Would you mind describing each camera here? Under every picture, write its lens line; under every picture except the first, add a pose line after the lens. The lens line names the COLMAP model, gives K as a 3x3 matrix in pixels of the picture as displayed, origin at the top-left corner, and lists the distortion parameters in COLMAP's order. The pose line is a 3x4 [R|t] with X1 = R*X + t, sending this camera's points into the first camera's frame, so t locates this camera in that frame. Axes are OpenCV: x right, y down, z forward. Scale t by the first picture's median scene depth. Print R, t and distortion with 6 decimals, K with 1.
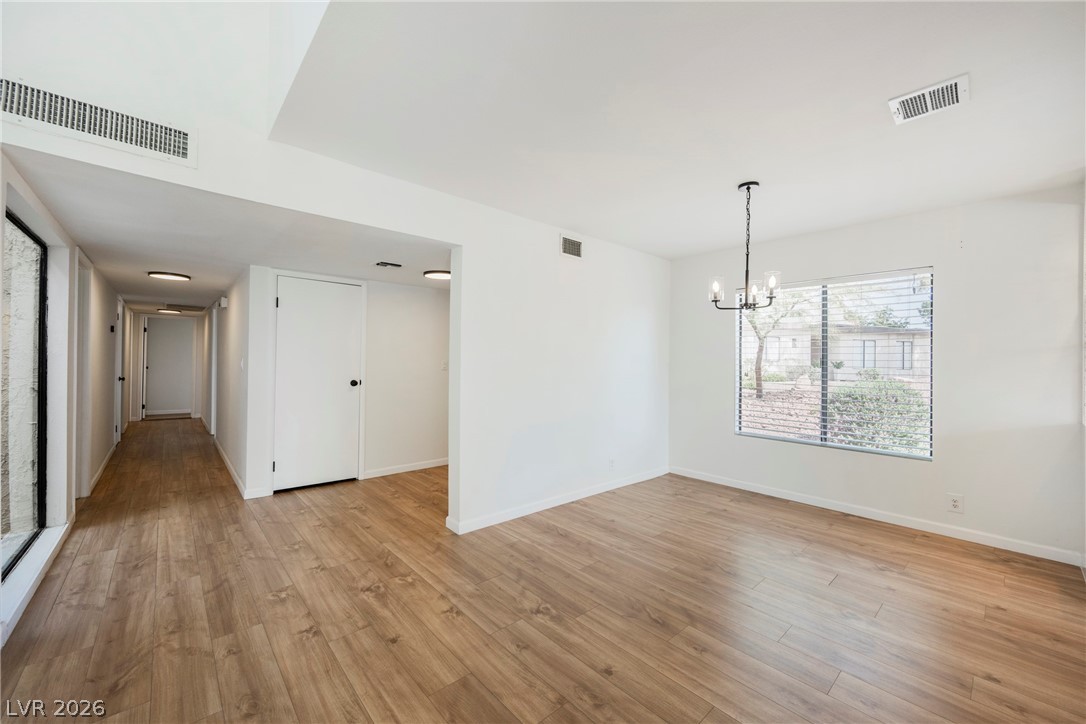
lens RADIAL K [[422.6, 0, 543.0], [0, 422.6, 362.0], [0, 0, 1]] dist [-0.003011, -0.000422]
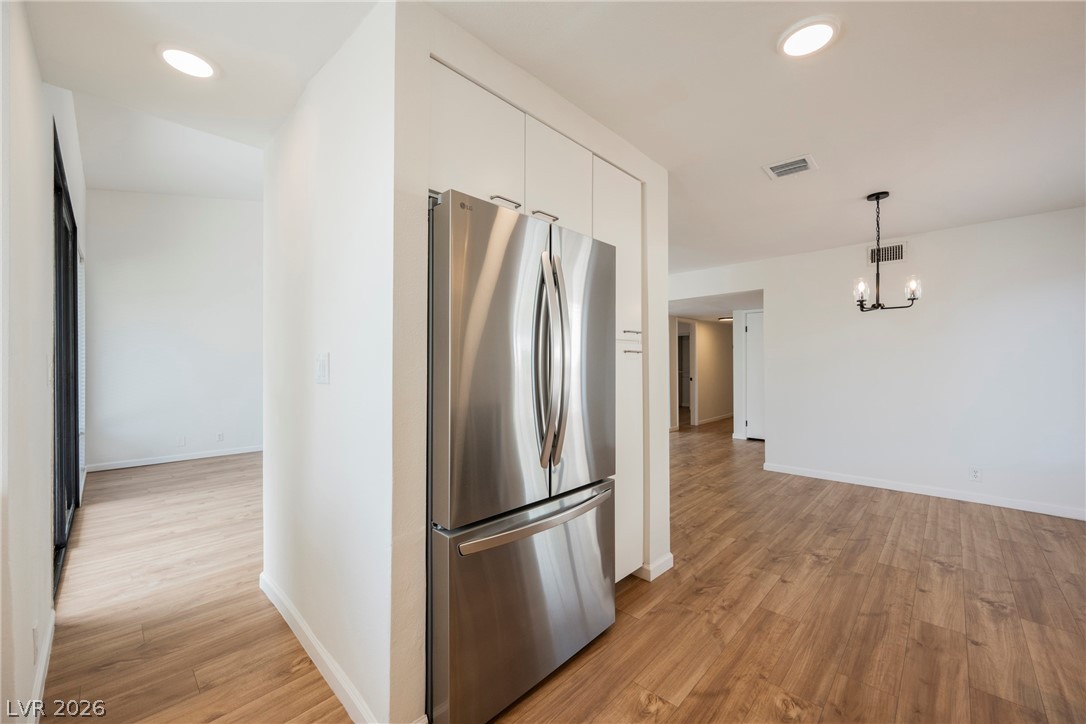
lens RADIAL K [[422.6, 0, 543.0], [0, 422.6, 362.0], [0, 0, 1]] dist [-0.003011, -0.000422]
pose [[0.074036, -0.015385, -0.997137, 1.505035], [0.007645, 0.999860, -0.014859, 0.020010], [0.997226, -0.006523, 0.074143, 0.055200]]
